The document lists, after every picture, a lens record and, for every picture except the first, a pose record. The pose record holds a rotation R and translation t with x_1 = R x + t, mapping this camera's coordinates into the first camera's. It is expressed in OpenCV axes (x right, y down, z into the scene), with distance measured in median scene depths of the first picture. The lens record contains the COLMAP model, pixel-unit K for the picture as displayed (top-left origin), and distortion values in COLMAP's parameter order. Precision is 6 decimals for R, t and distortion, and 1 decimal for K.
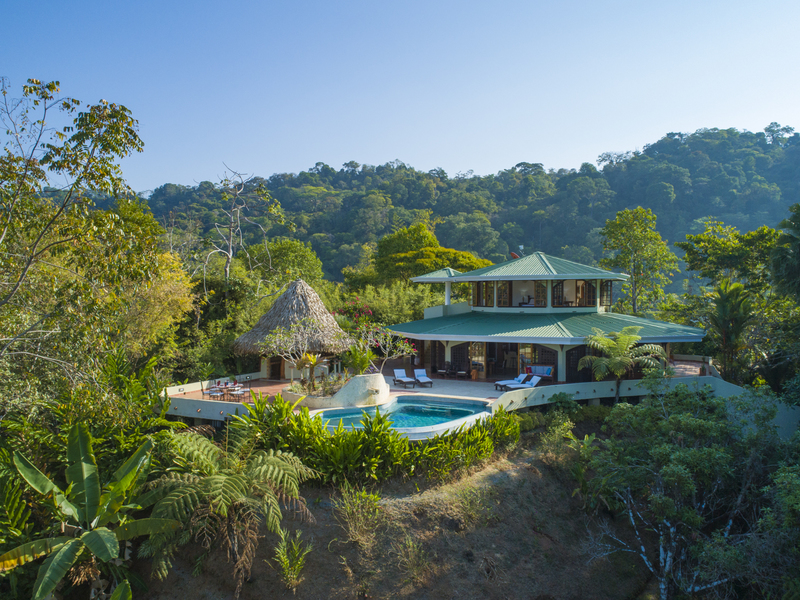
lens RADIAL K [[608.8, 0, 401.9], [0, 608.8, 300.6], [0, 0, 1]] dist [-0.020238, 0.004209]
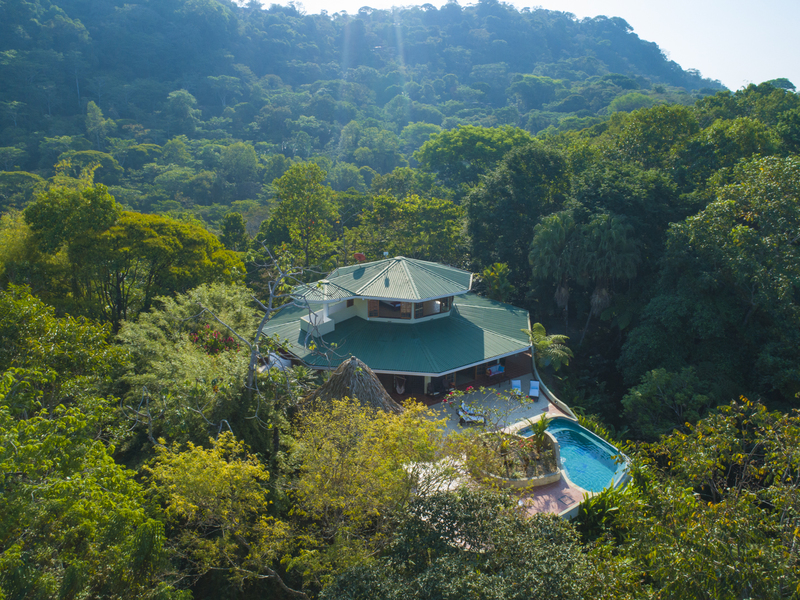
lens RADIAL K [[608.8, 0, 401.9], [0, 608.8, 300.6], [0, 0, 1]] dist [-0.020238, 0.004209]
pose [[0.468603, -0.265855, 0.842456, -0.819626], [0.008447, 0.954947, 0.296656, -0.362952], [-0.883369, -0.131897, 0.449737, 0.508366]]
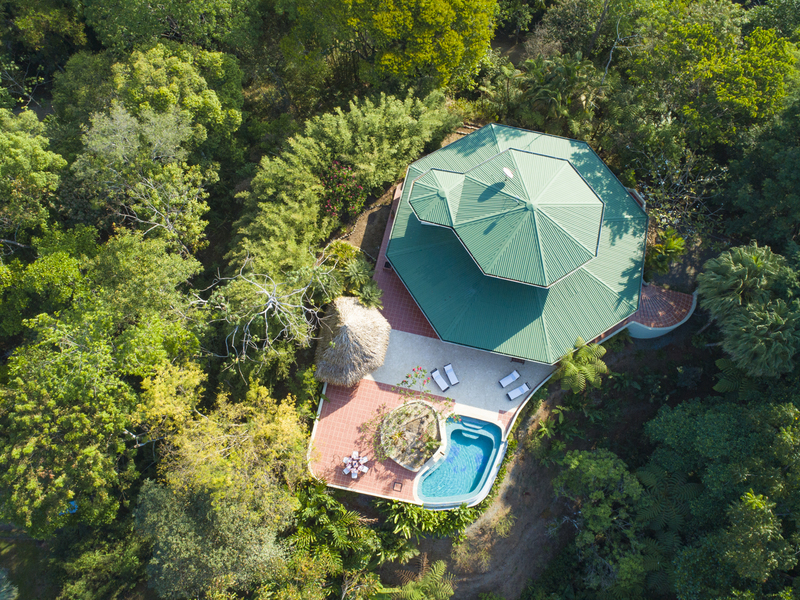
lens RADIAL K [[608.8, 0, 401.9], [0, 608.8, 300.6], [0, 0, 1]] dist [-0.020238, 0.004209]
pose [[0.974072, -0.216914, 0.064281, -0.120061], [0.013772, 0.340453, 0.940161, -1.128866], [-0.225818, -0.914899, 0.334613, 0.571142]]
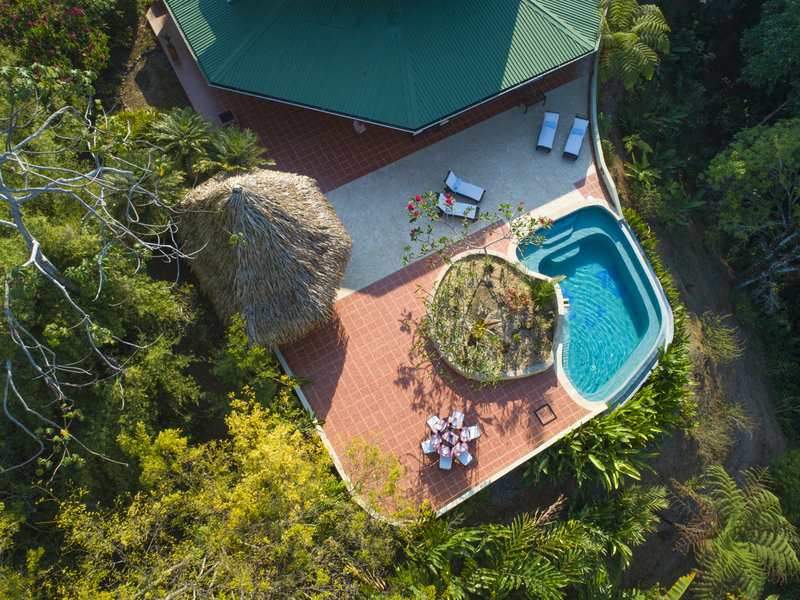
lens RADIAL K [[608.8, 0, 401.9], [0, 608.8, 300.6], [0, 0, 1]] dist [-0.020238, 0.004209]
pose [[0.573985, -0.760486, 0.303648, -0.296827], [0.014905, 0.380456, 0.924679, -0.443313], [-0.818730, -0.526226, 0.229711, 0.672626]]
